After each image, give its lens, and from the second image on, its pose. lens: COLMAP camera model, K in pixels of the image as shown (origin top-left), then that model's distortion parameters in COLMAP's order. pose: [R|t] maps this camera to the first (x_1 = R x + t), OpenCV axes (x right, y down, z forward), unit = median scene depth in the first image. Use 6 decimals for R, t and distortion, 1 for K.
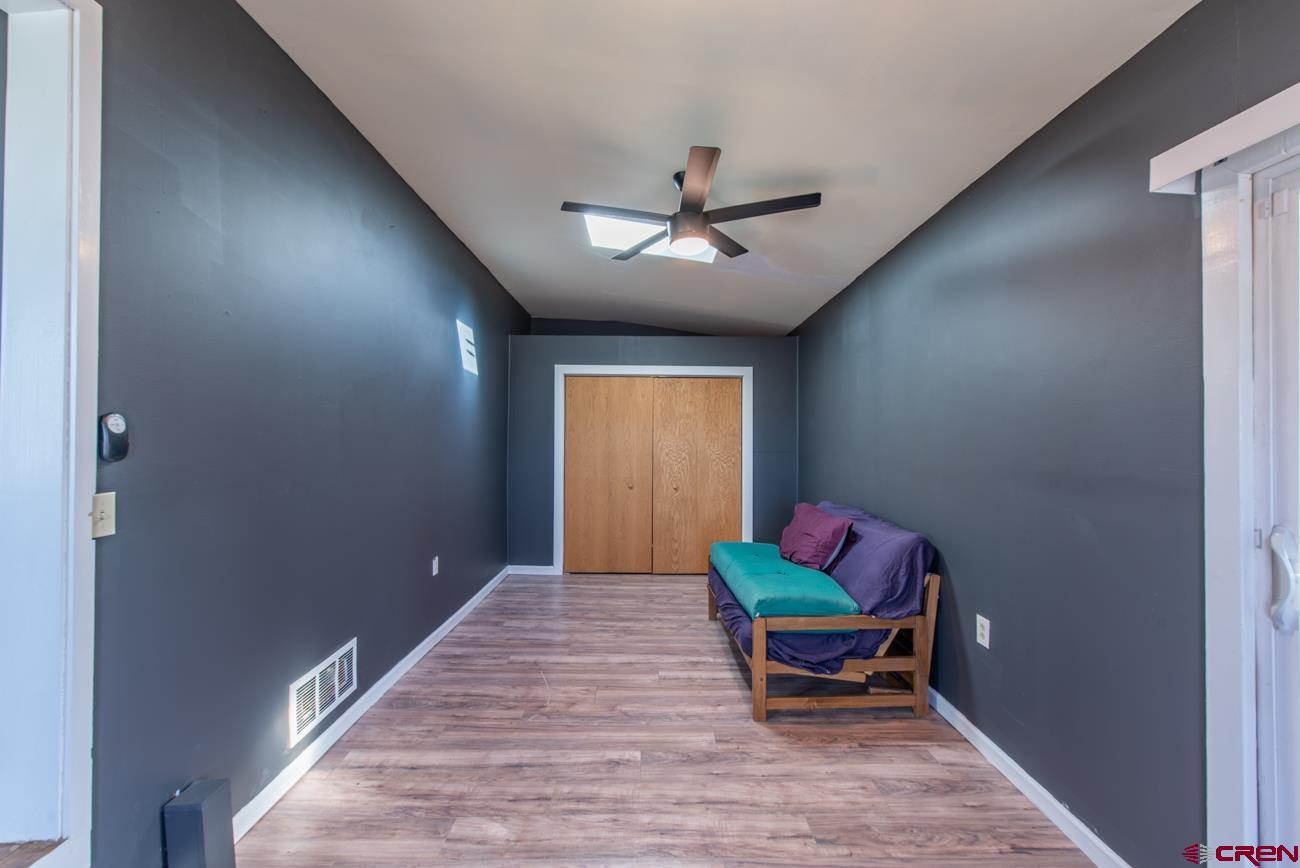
lens RADIAL K [[506.1, 0, 648.5], [0, 506.1, 432.0], [0, 0, 1]] dist [0.001717, -0.000197]
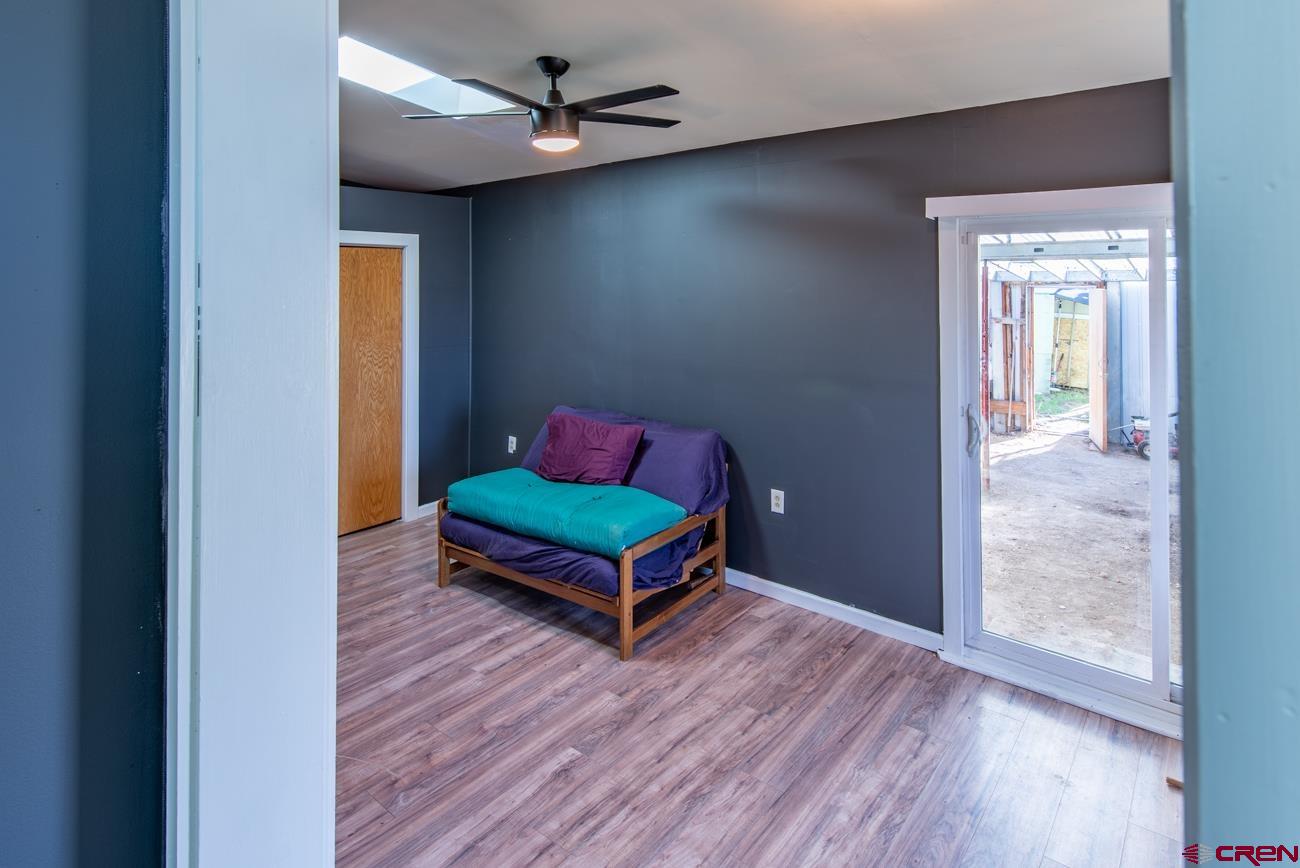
lens RADIAL K [[707.3, 0, 693.4], [0, 707.3, 261.7], [0, 0, 1]] dist [0.009320, -0.000836]
pose [[0.609355, 0.004295, 0.792886, -0.837887], [0.000688, 0.999982, -0.005946, -0.184284], [-0.792897, 0.004168, 0.609341, 0.093709]]
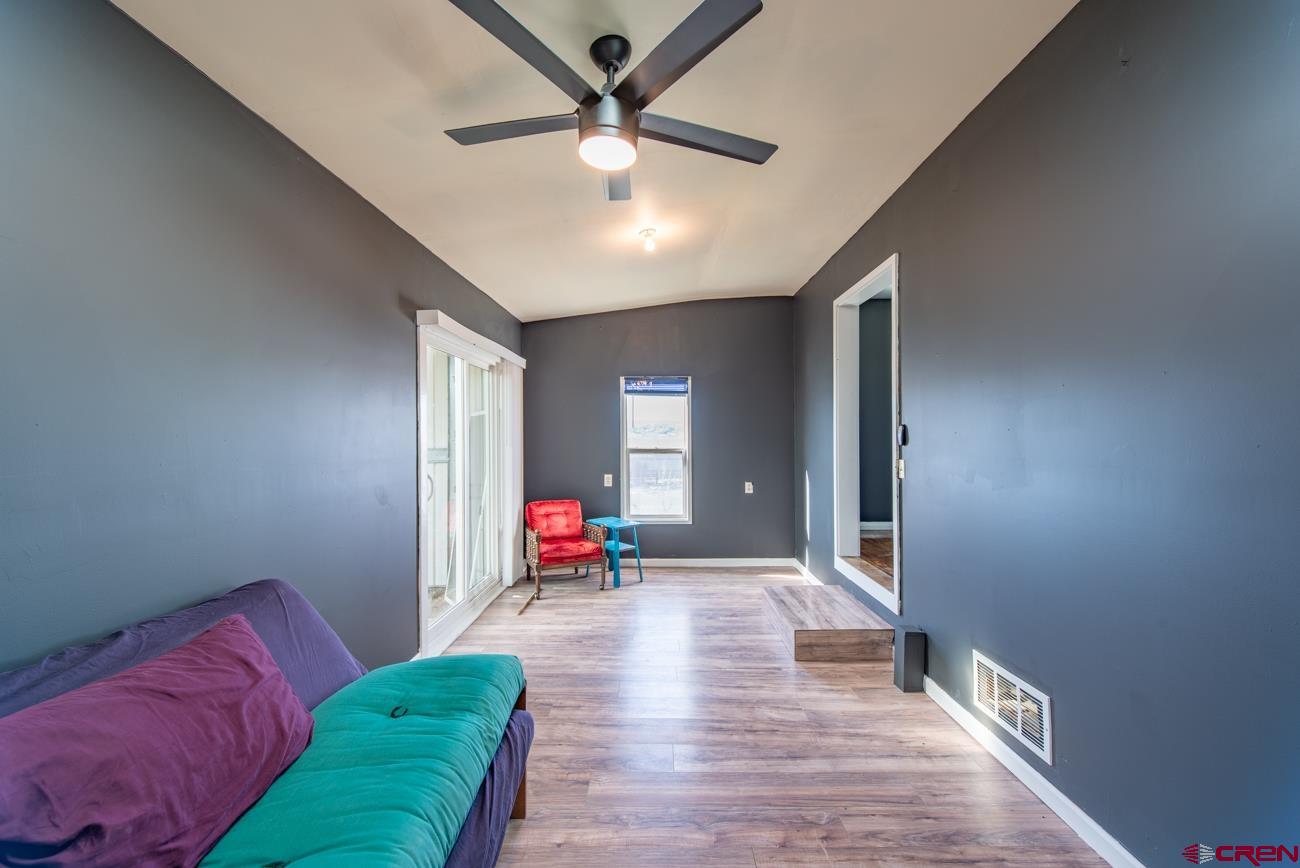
lens RADIAL K [[509.7, 0, 653.3], [0, 509.7, 432.1], [0, 0, 1]] dist [0.009709, -0.002467]
pose [[-0.999959, 0.000274, 0.009048, 0.014009], [0.000176, 0.999942, -0.010775, 0.013931], [-0.009050, -0.010773, -0.999901, 1.926787]]
